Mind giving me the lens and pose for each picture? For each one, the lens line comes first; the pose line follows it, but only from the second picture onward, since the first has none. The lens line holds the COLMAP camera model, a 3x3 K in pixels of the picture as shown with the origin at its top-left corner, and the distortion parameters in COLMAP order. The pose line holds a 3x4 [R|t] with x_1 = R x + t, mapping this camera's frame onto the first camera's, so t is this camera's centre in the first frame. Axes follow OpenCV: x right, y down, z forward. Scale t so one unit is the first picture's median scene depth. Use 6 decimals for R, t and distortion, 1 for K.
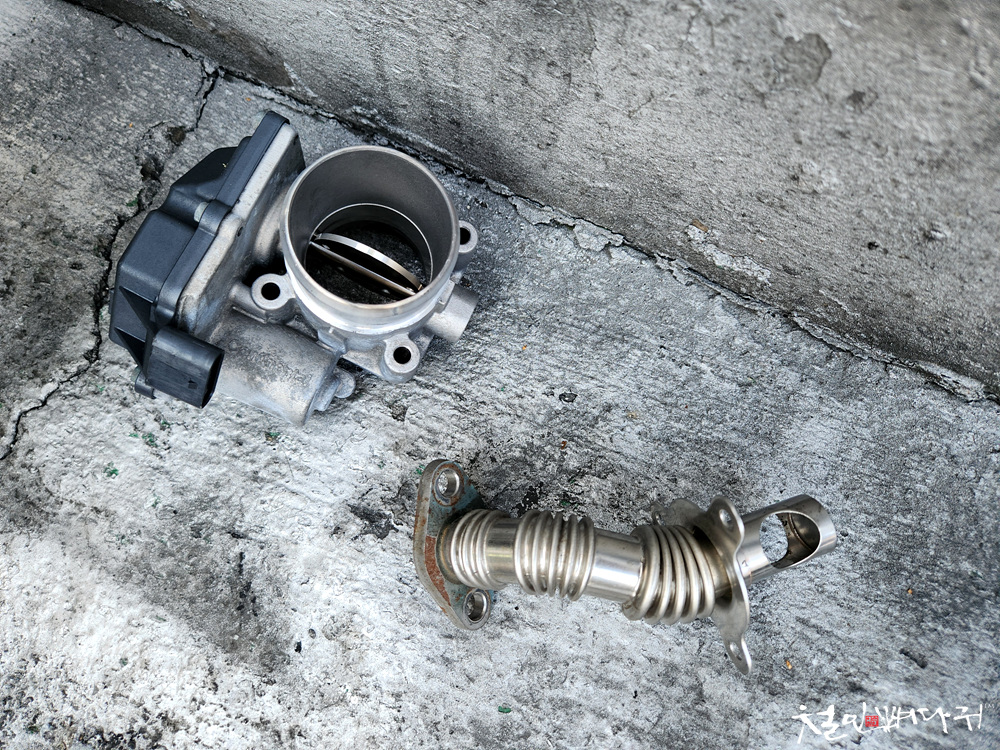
lens RADIAL K [[669.6, 0, 500.0], [0, 669.6, 375.0], [0, 0, 1]] dist [0.054369, -0.050276]
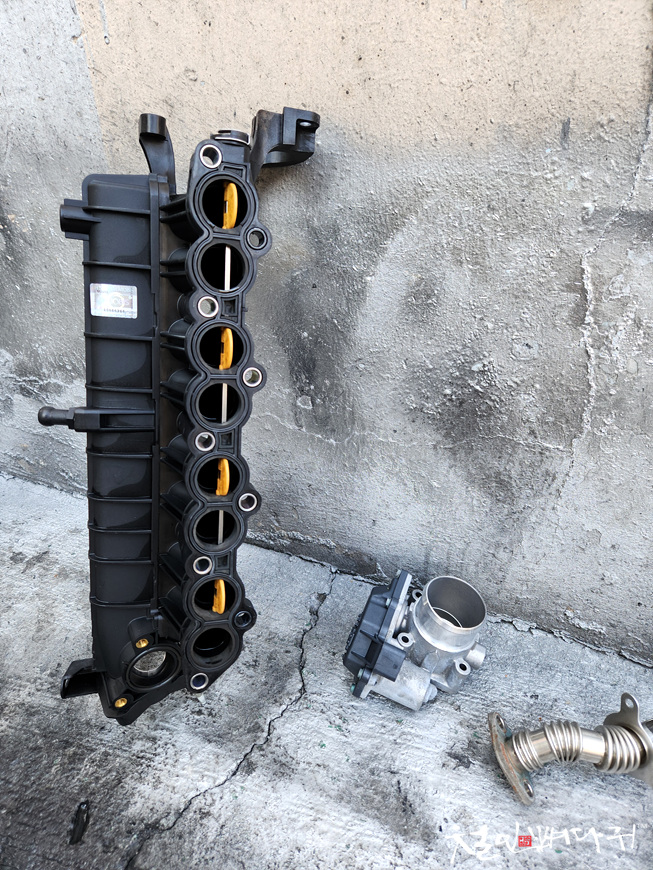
lens RADIAL K [[582.6, 0, 358.8], [0, 582.6, 430.0], [0, 0, 1]] dist [0.054369, -0.050276]
pose [[0.994496, -0.012575, 0.104014, -0.647920], [0.081855, 0.712930, -0.696441, 0.702300], [-0.065397, 0.701123, 0.710035, -0.873218]]
